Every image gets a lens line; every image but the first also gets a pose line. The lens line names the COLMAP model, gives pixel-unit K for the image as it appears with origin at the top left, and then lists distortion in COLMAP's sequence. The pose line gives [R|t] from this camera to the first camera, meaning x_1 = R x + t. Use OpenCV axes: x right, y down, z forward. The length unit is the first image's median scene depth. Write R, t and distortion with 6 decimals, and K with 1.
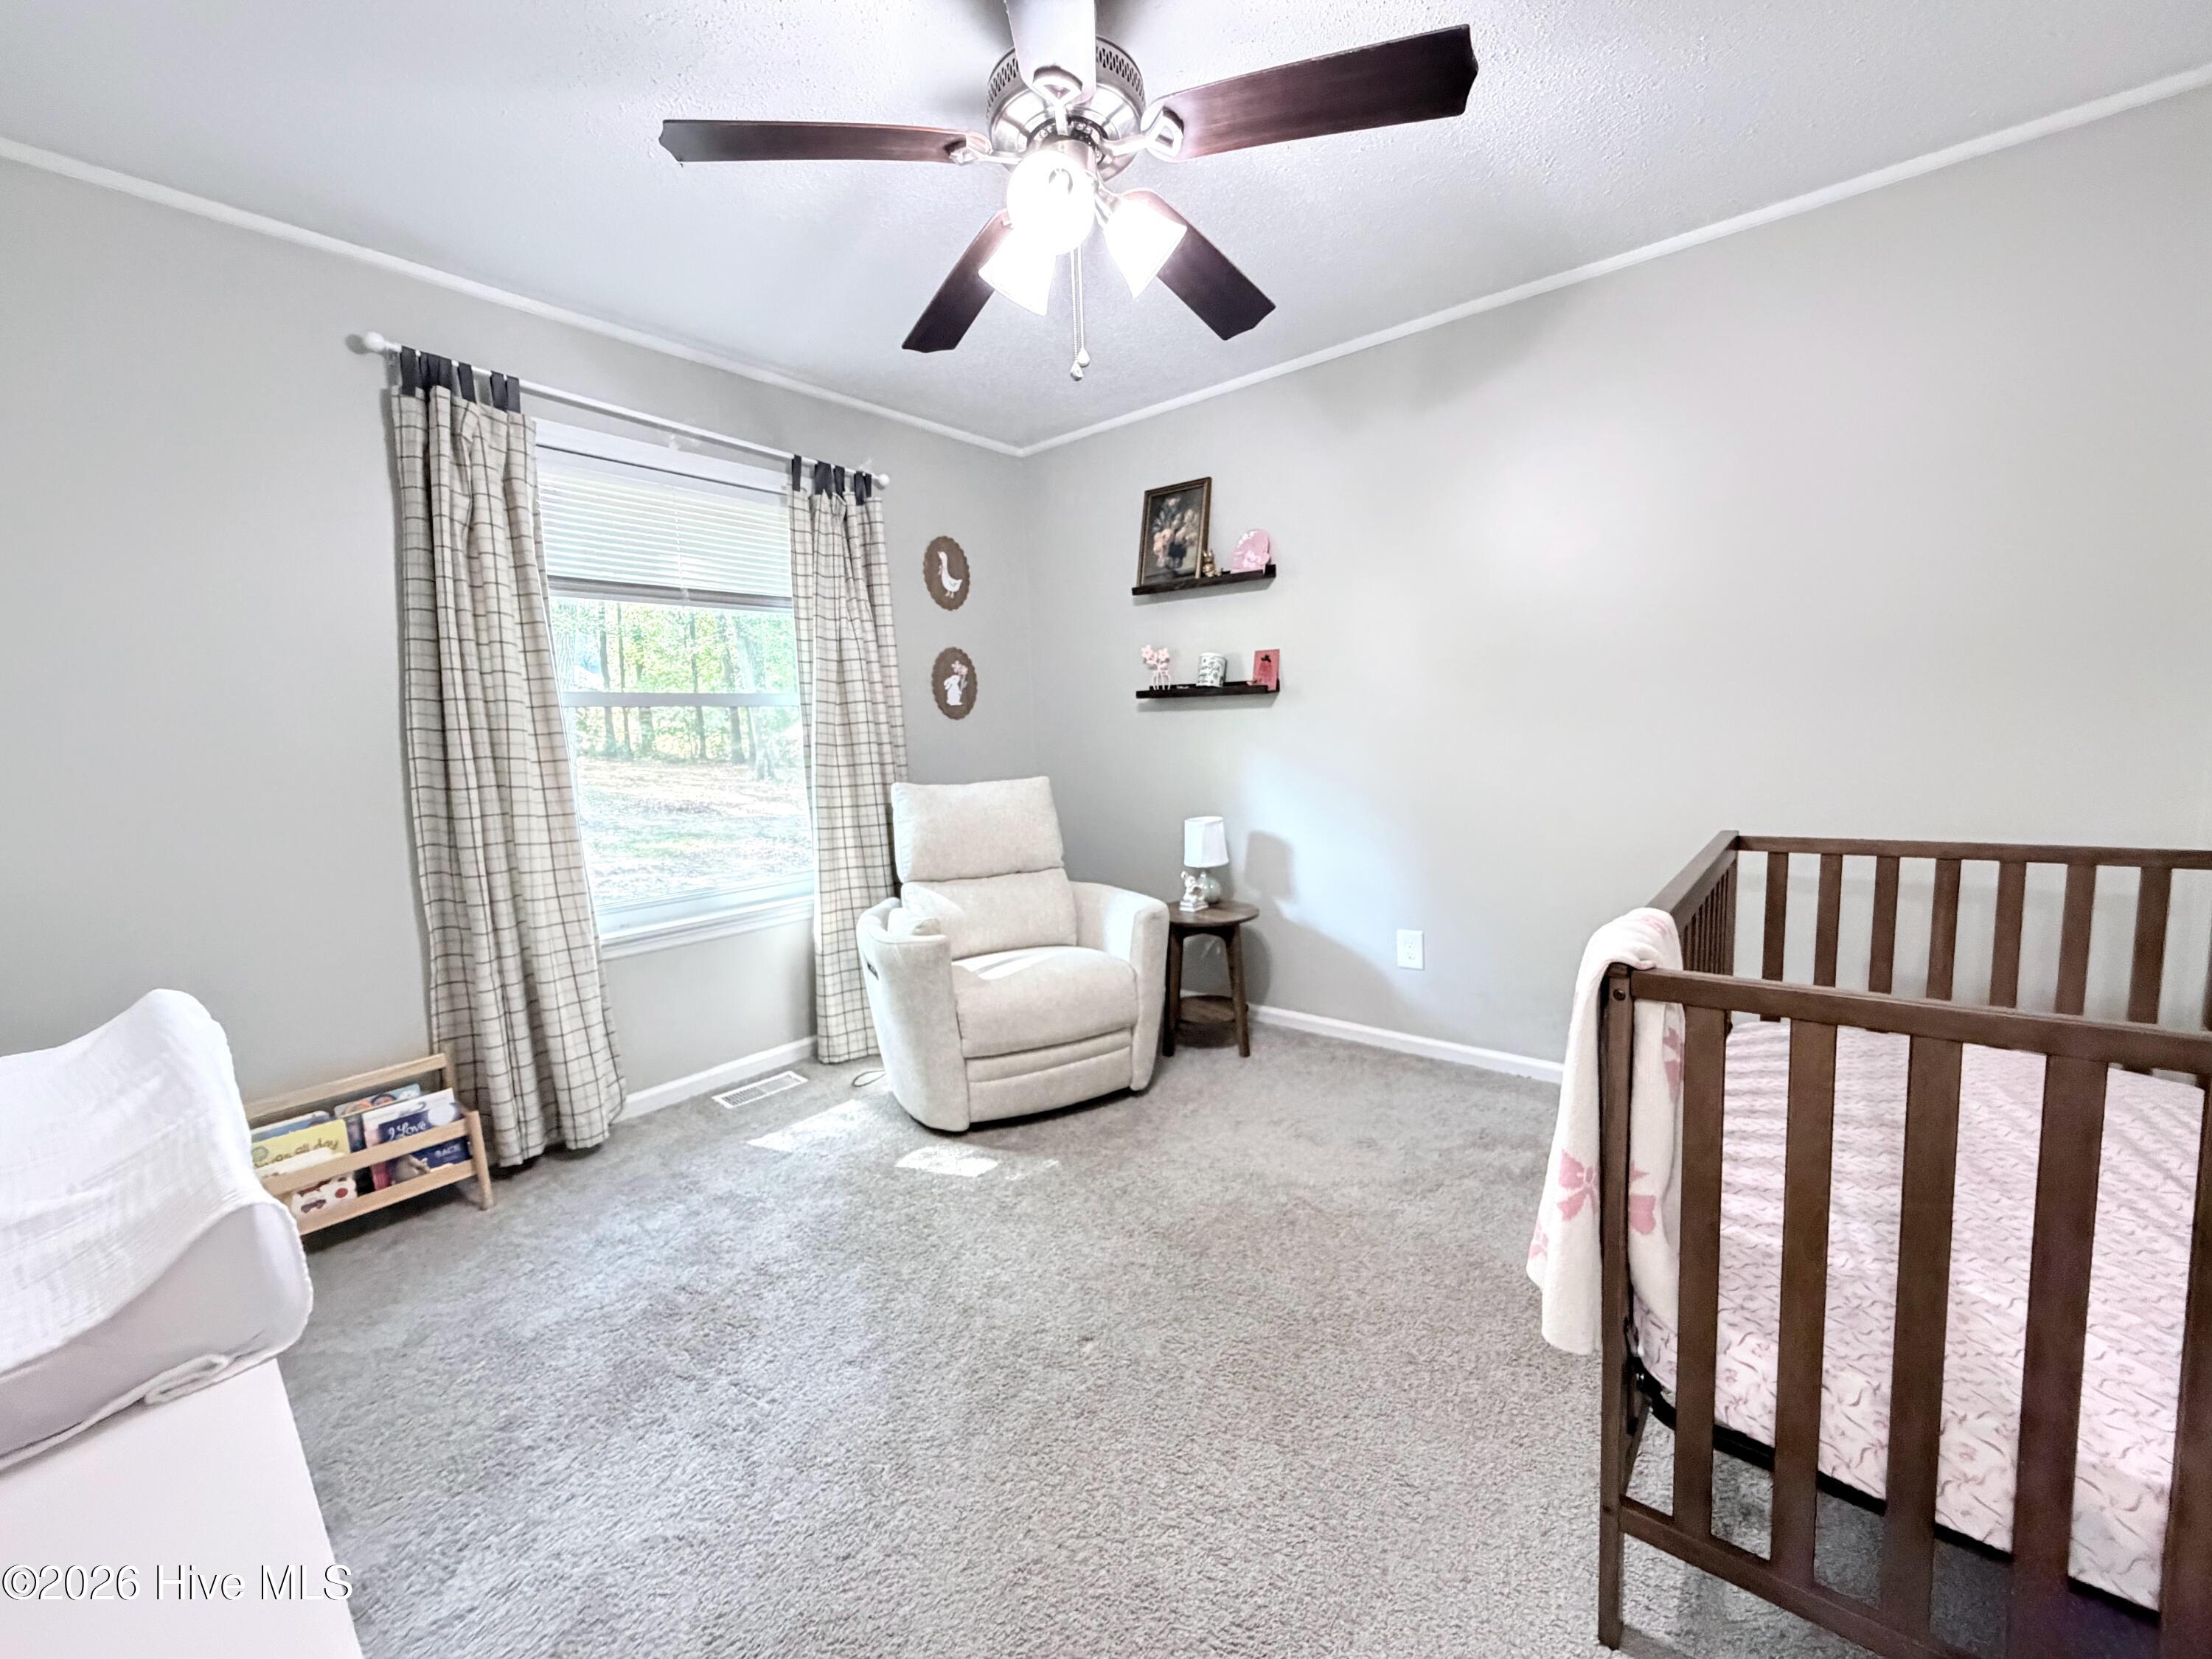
lens RADIAL K [[885.4, 0, 1101.6], [0, 885.4, 821.9], [0, 0, 1]] dist [0.002524, -0.000177]
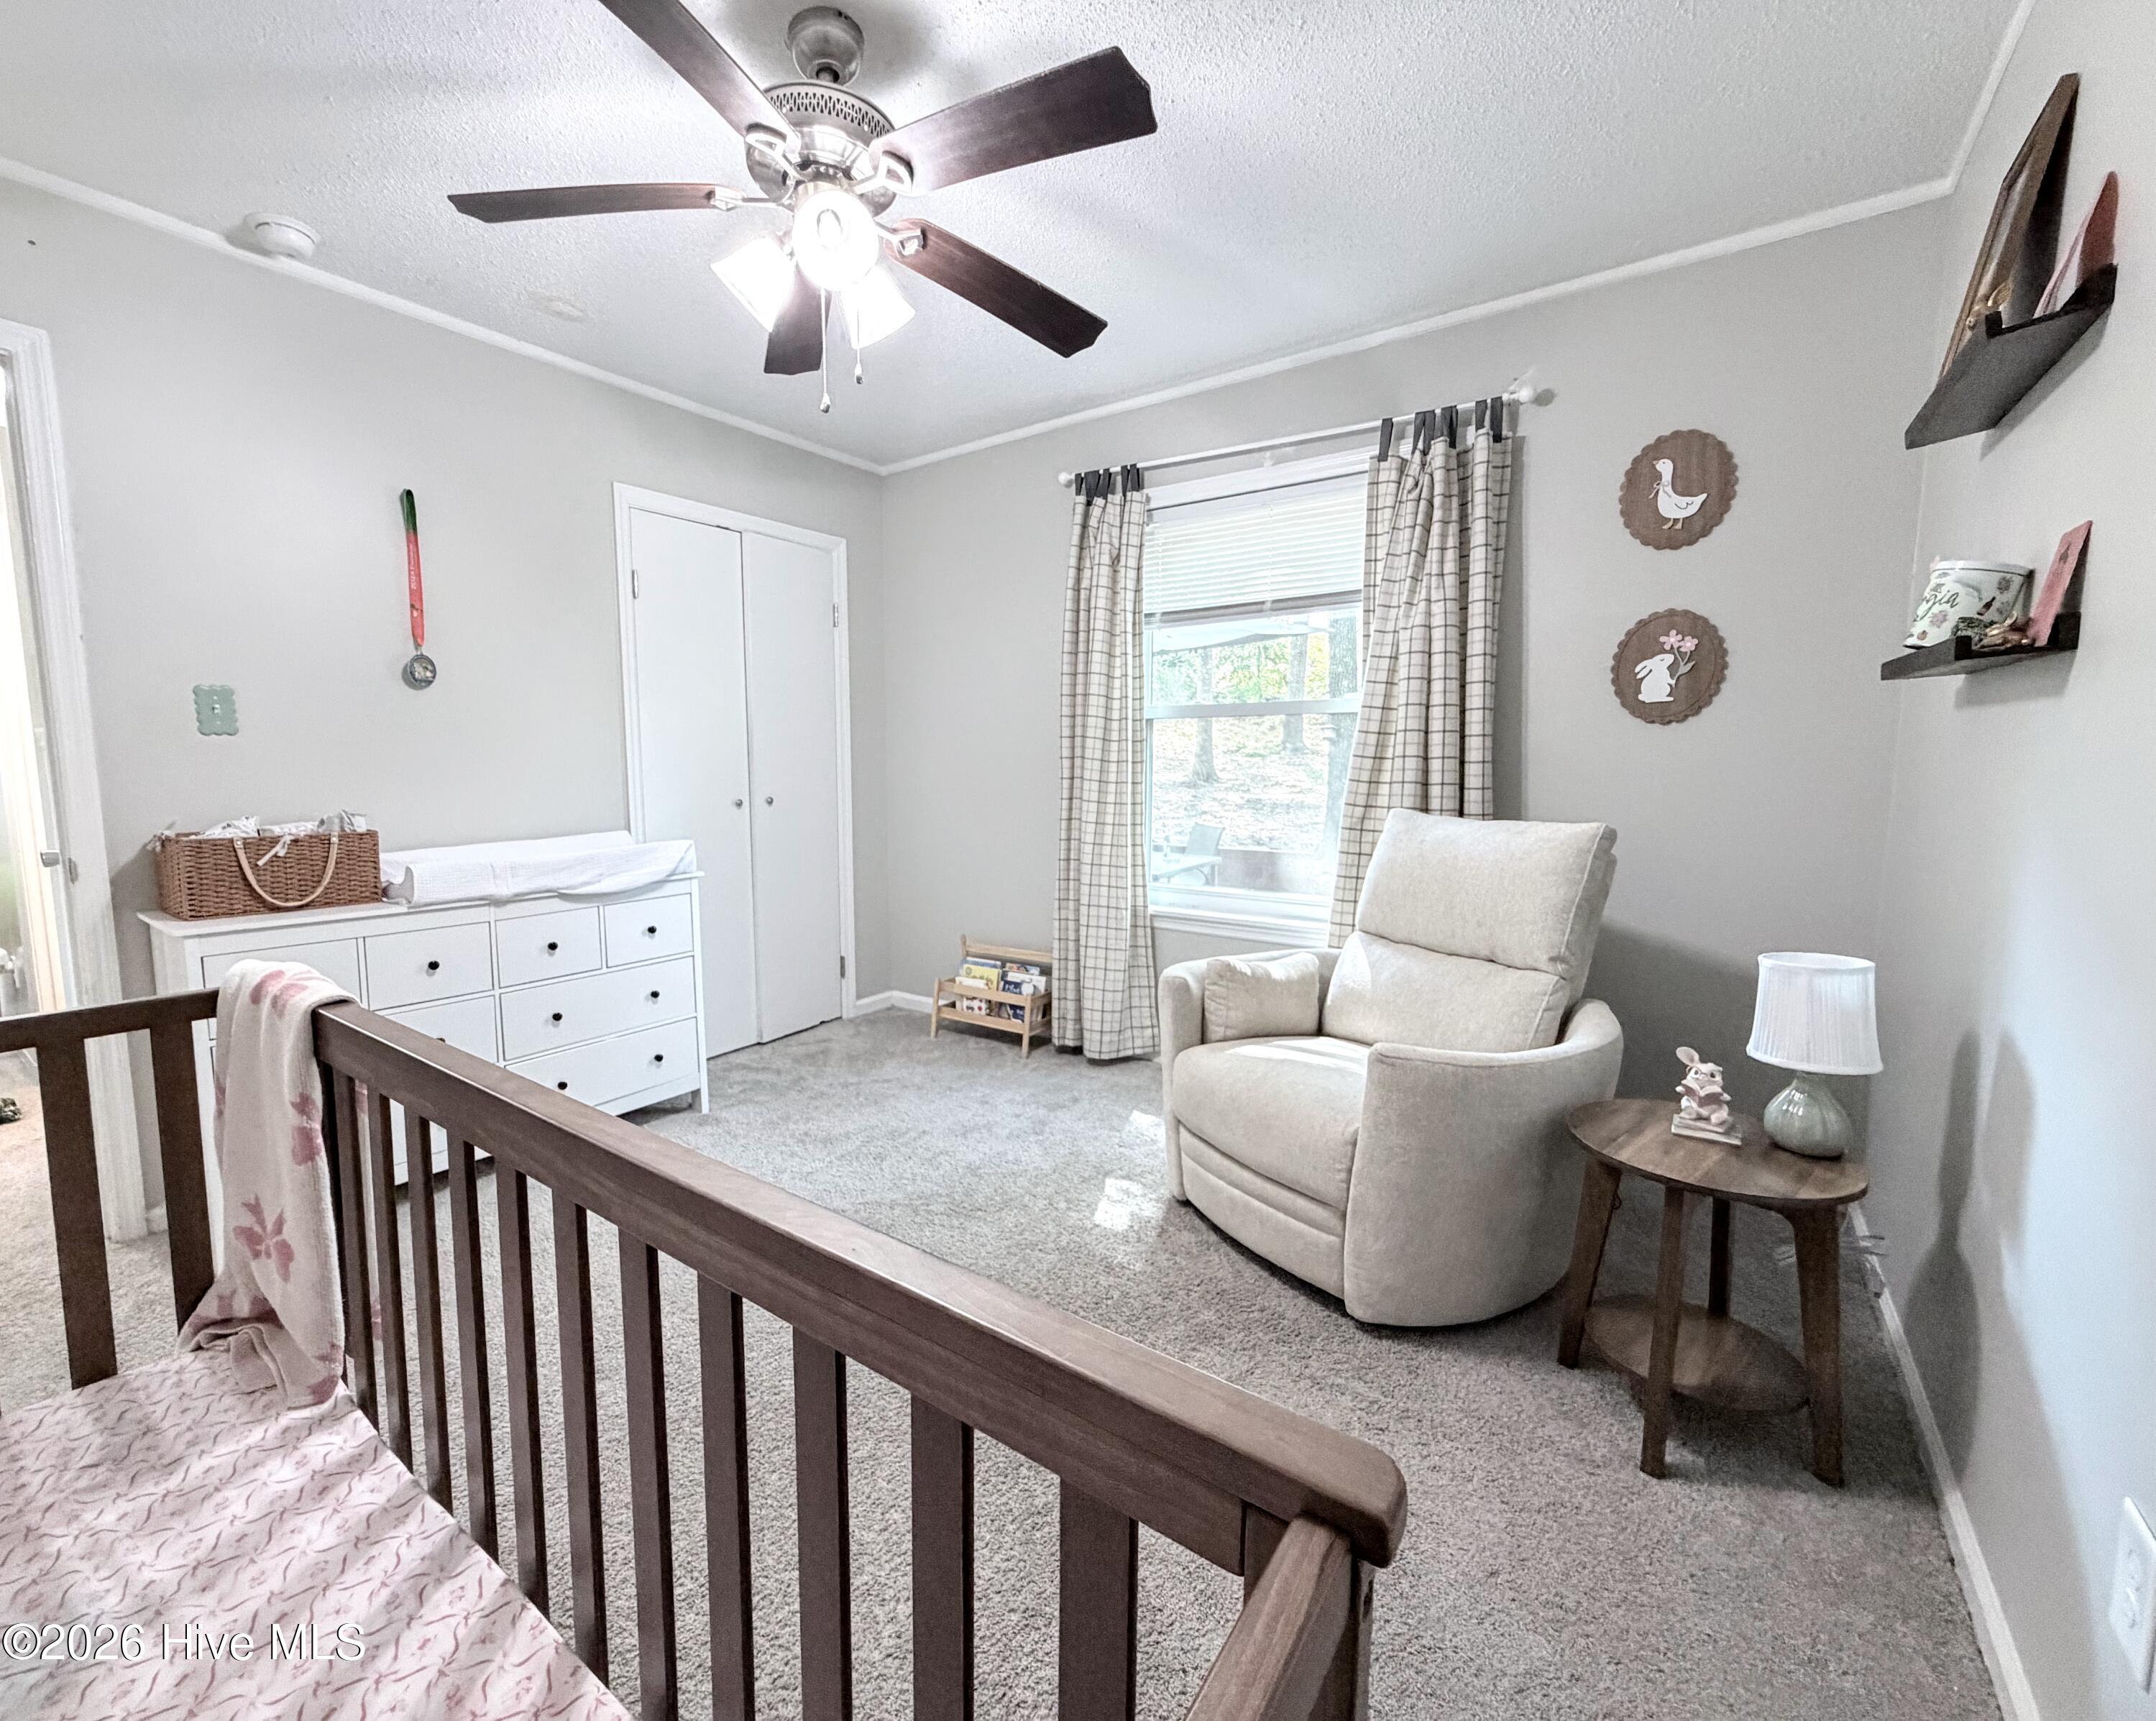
lens RADIAL K [[919.1, 0, 1027.6], [0, 919.1, 857.2], [0, 0, 1]] dist [0.000628, -0.000090]
pose [[0.061882, 0.138787, -0.988387, 0.630423], [-0.106731, 0.985527, 0.131703, -0.081609], [0.992360, 0.097341, 0.075799, 0.688243]]
